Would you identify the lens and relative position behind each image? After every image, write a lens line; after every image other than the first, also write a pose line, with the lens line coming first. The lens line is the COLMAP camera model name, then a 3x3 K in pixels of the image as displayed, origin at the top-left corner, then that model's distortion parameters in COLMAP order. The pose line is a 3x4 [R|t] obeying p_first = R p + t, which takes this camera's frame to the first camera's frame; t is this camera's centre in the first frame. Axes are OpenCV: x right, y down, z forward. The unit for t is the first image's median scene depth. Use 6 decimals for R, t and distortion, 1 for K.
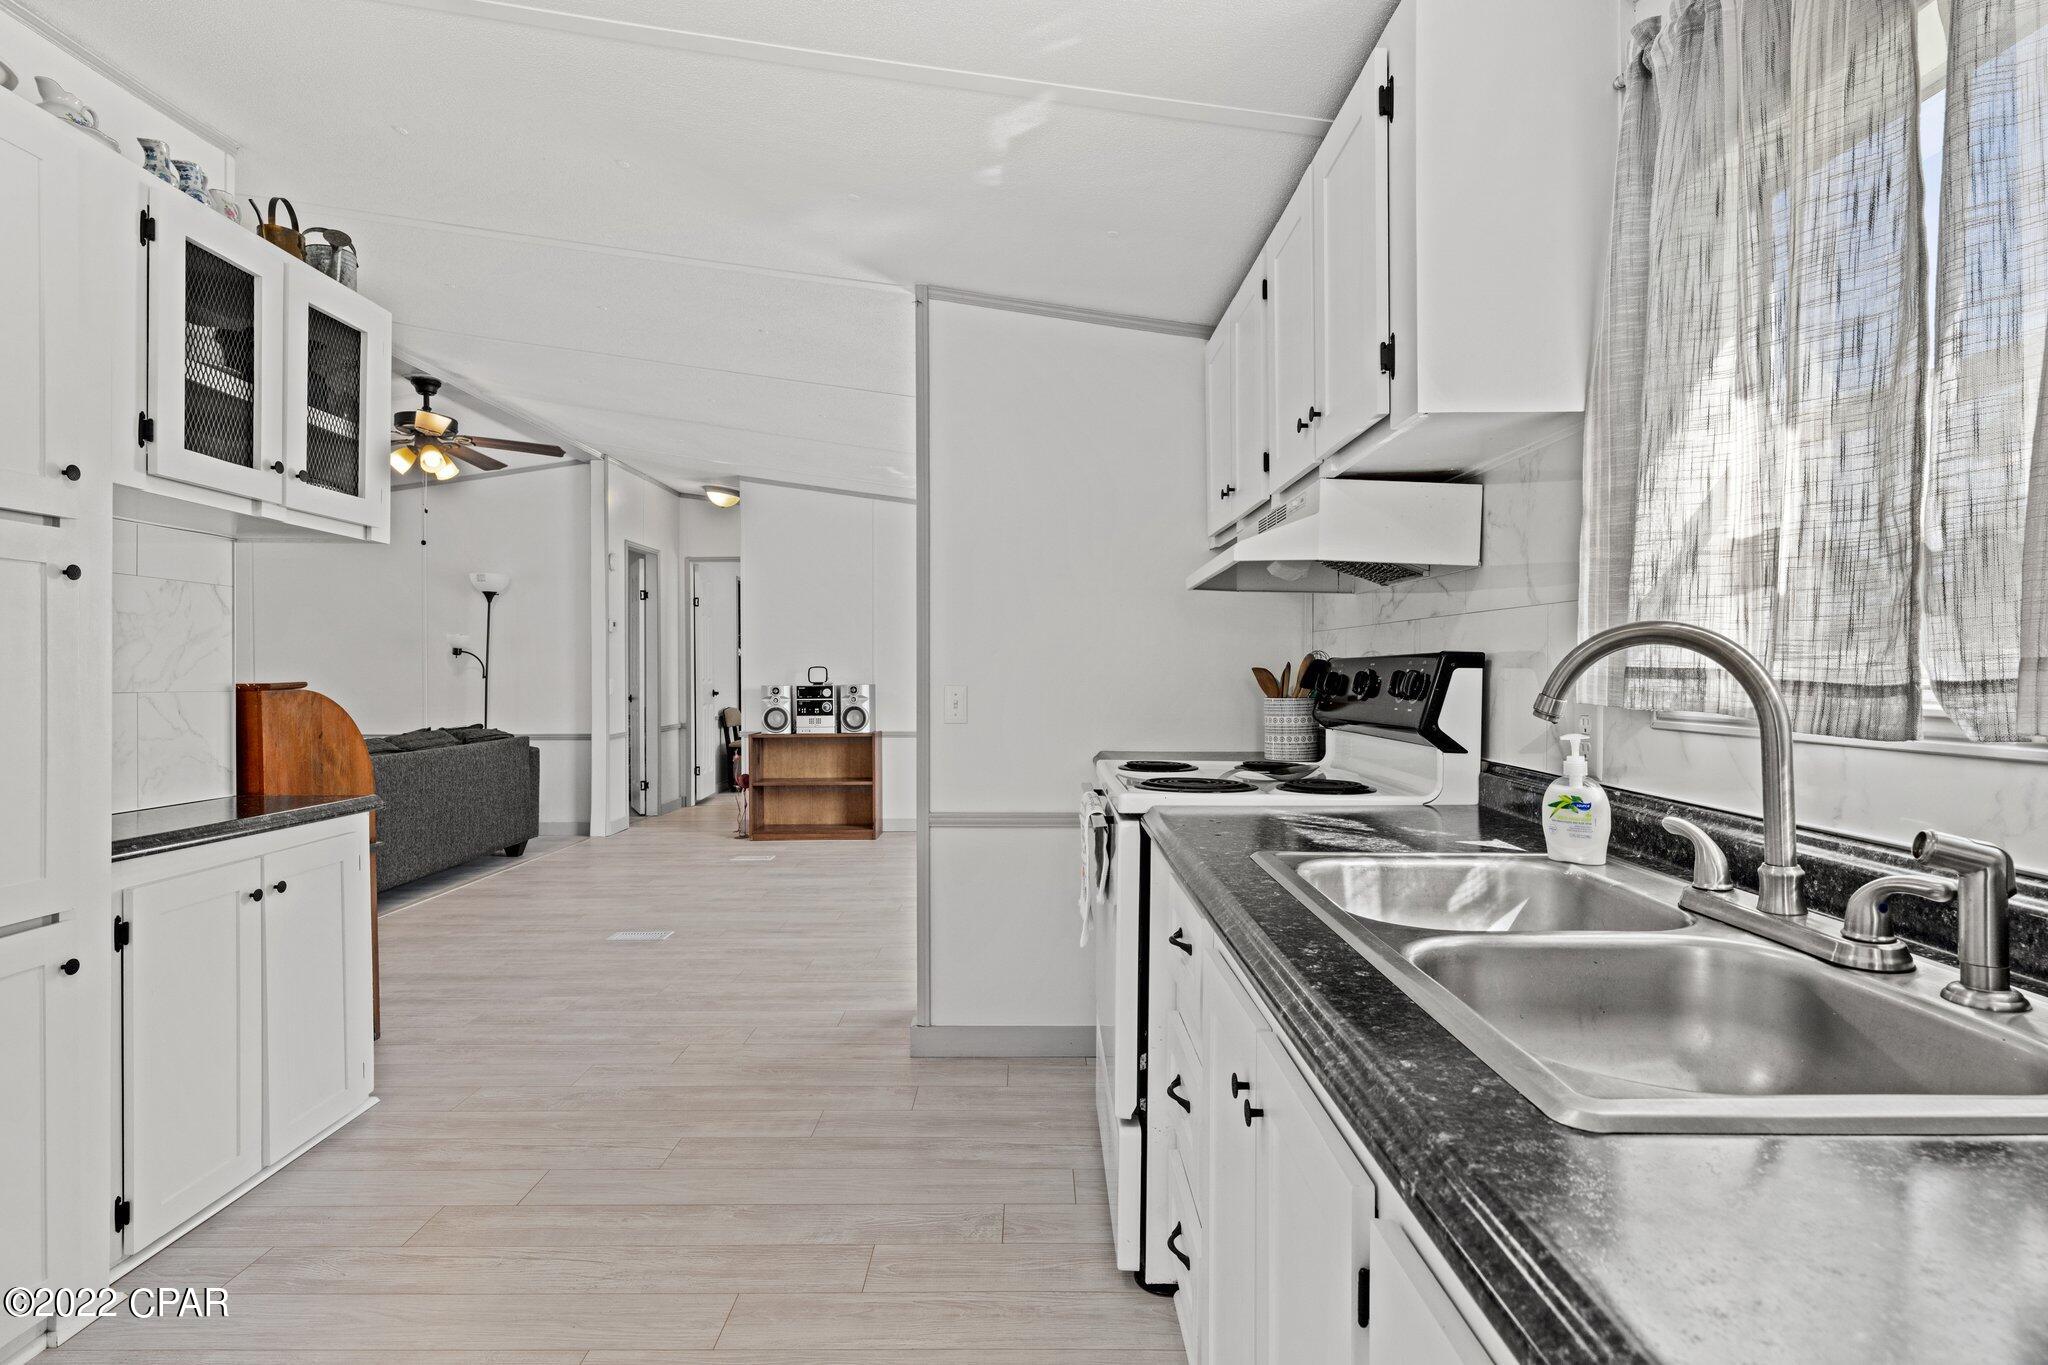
lens RADIAL K [[1055.7, 0, 1029.5], [0, 1055.7, 692.0], [0, 0, 1]] dist [0.001670, -0.000435]
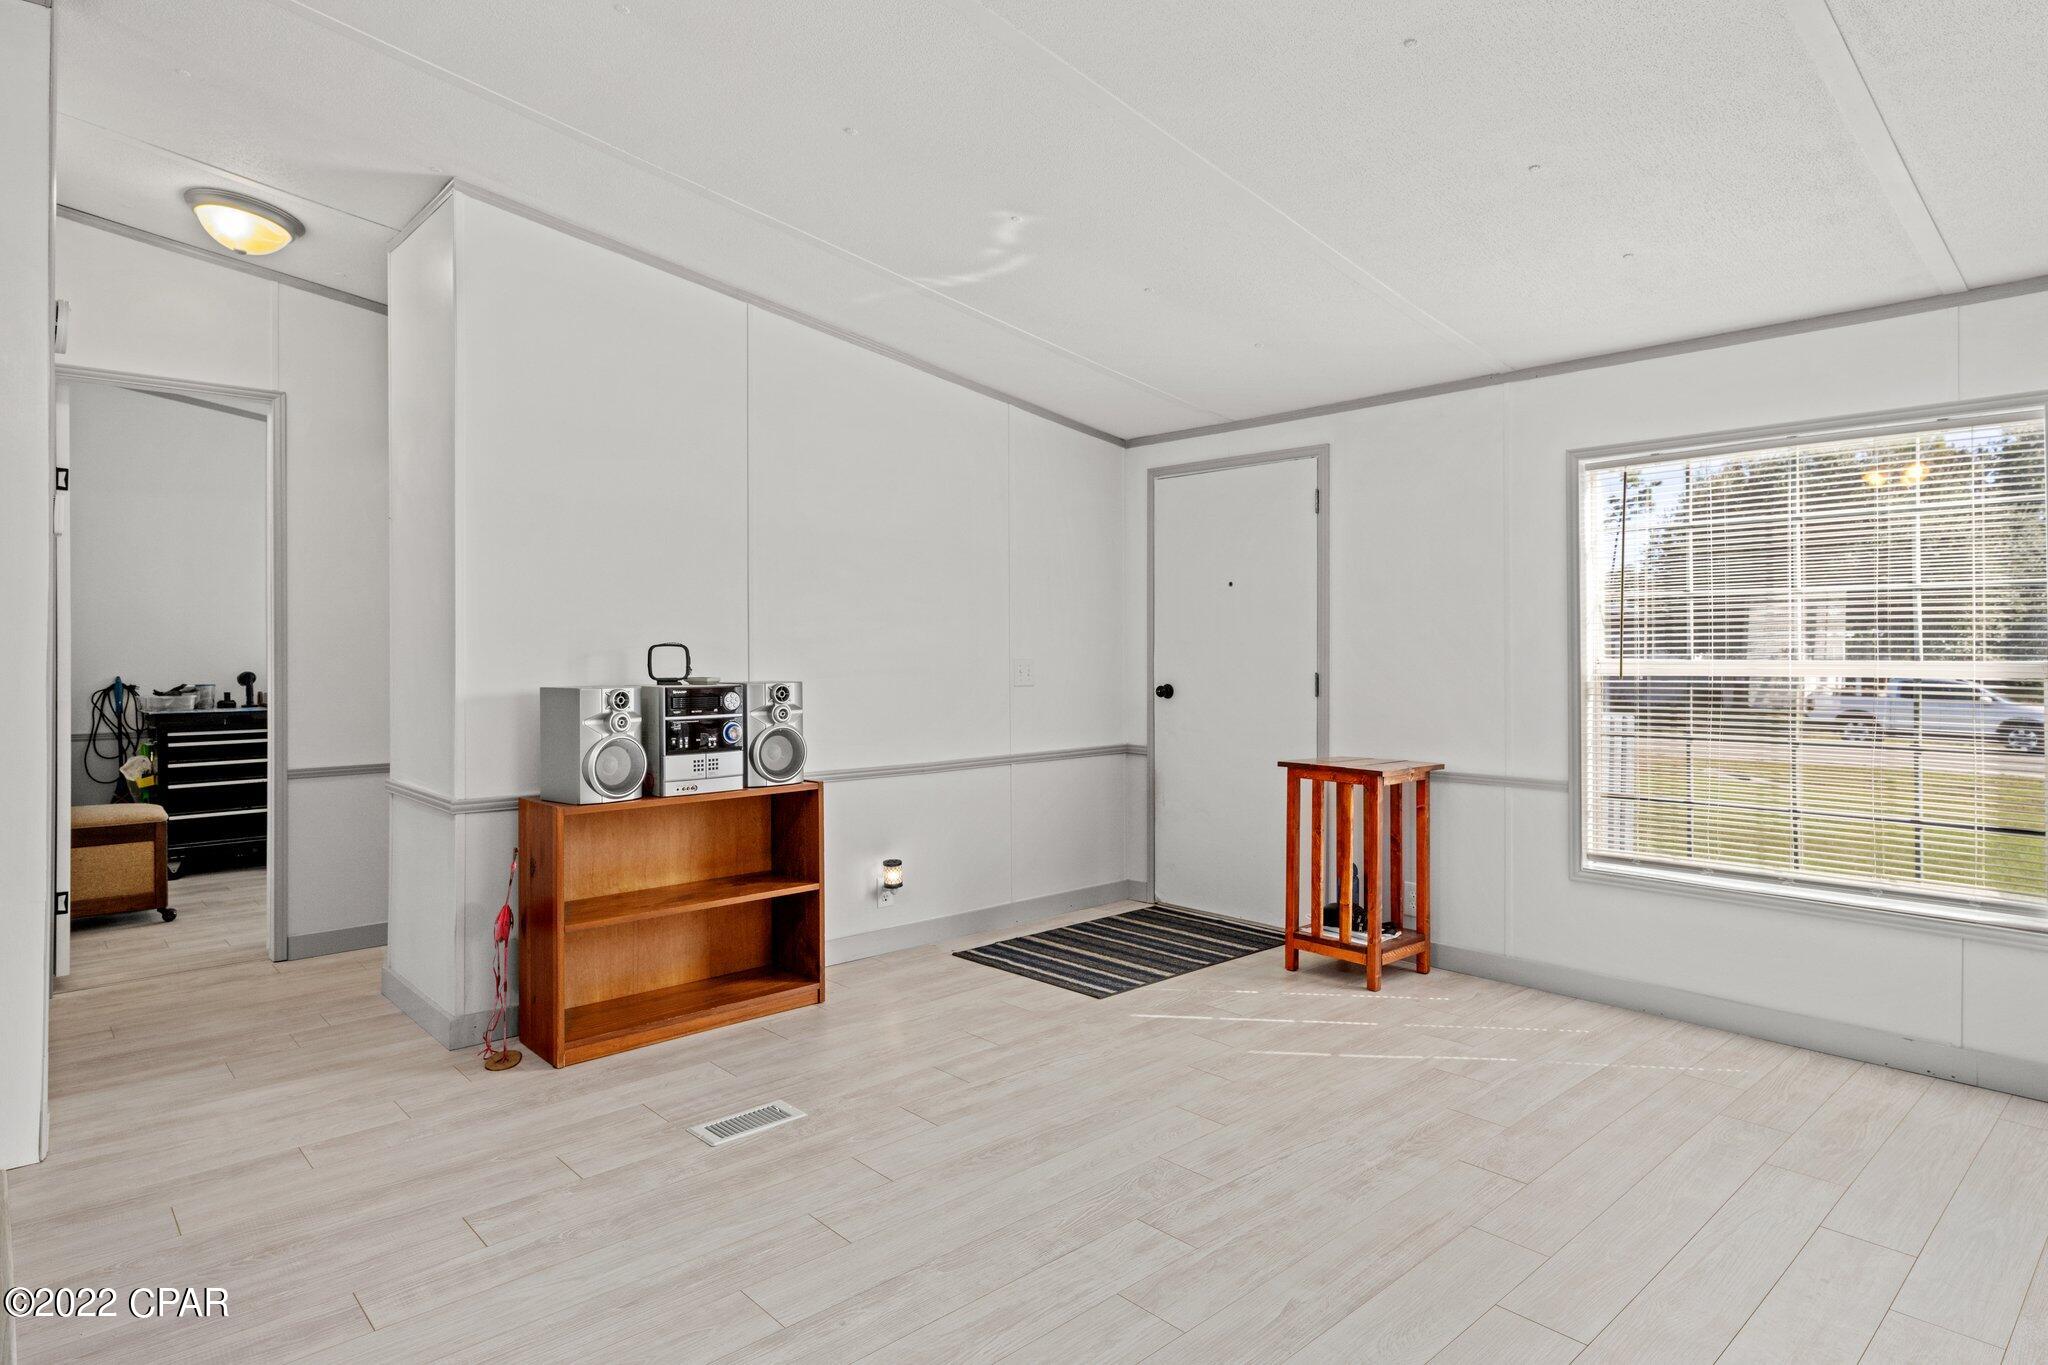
lens RADIAL K [[1153.9, 0, 1030.2], [0, 1153.9, 667.7], [0, 0, 1]] dist [0.002044, 0.000176]
pose [[0.731658, -0.005623, 0.681649, -1.444394], [0.009450, 0.999954, -0.001894, -0.038714], [-0.681607, 0.007827, 0.731677, 1.799882]]
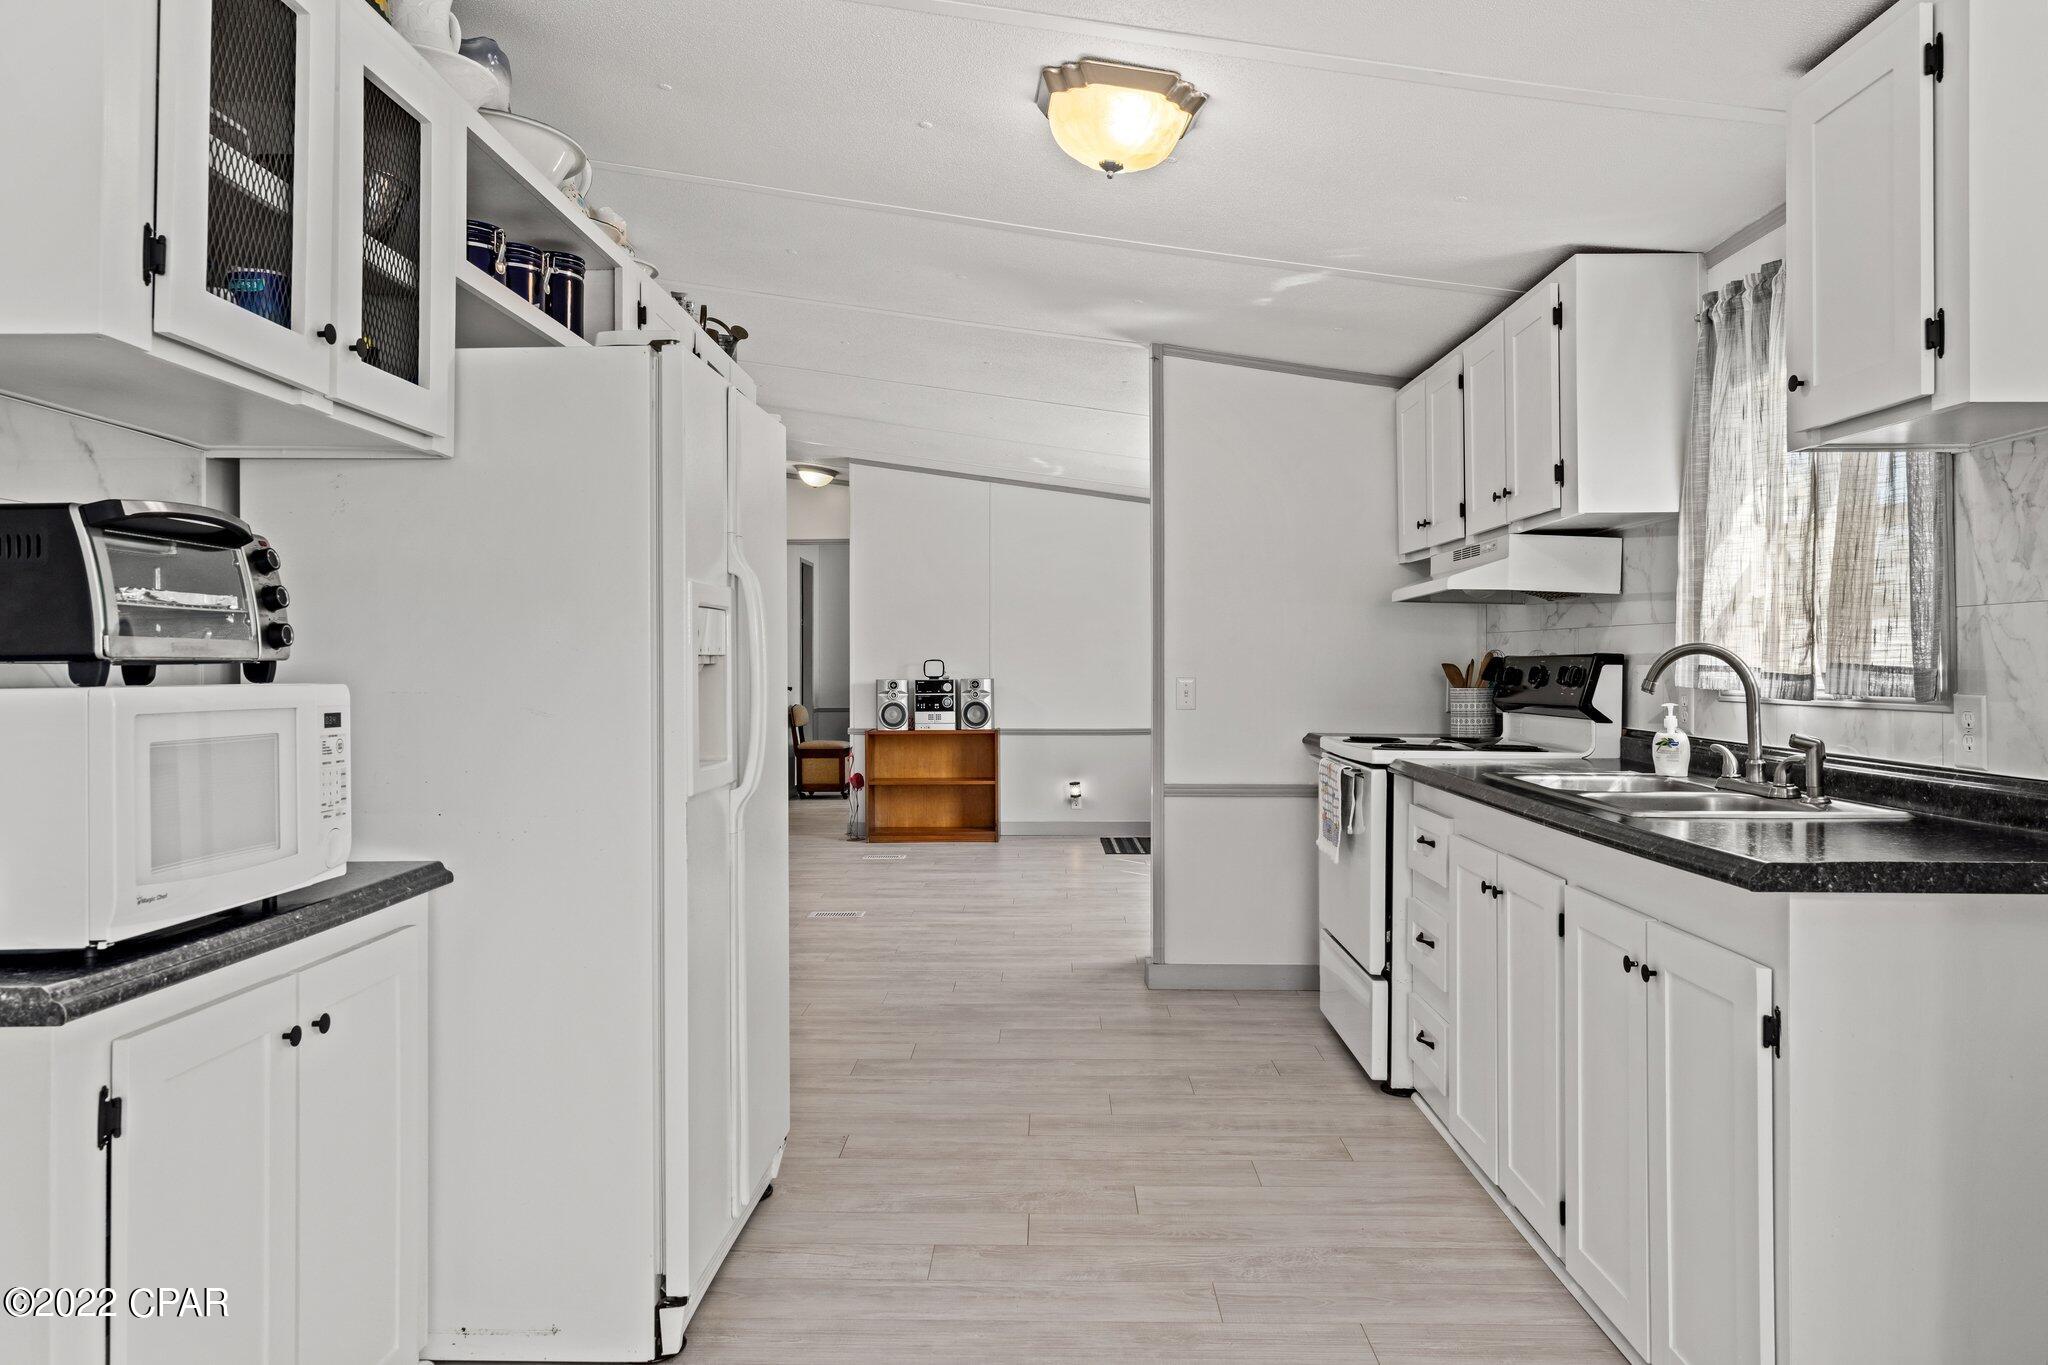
lens RADIAL K [[1405.4, 0, 1024.6], [0, 1405.4, 668.9], [0, 0, 1]] dist [-0.002581, 0.001154]
pose [[0.999882, 0.000821, -0.015361, -0.338550], [-0.001063, 0.999876, -0.015720, 0.013320], [0.015346, 0.015734, 0.999758, -0.878400]]
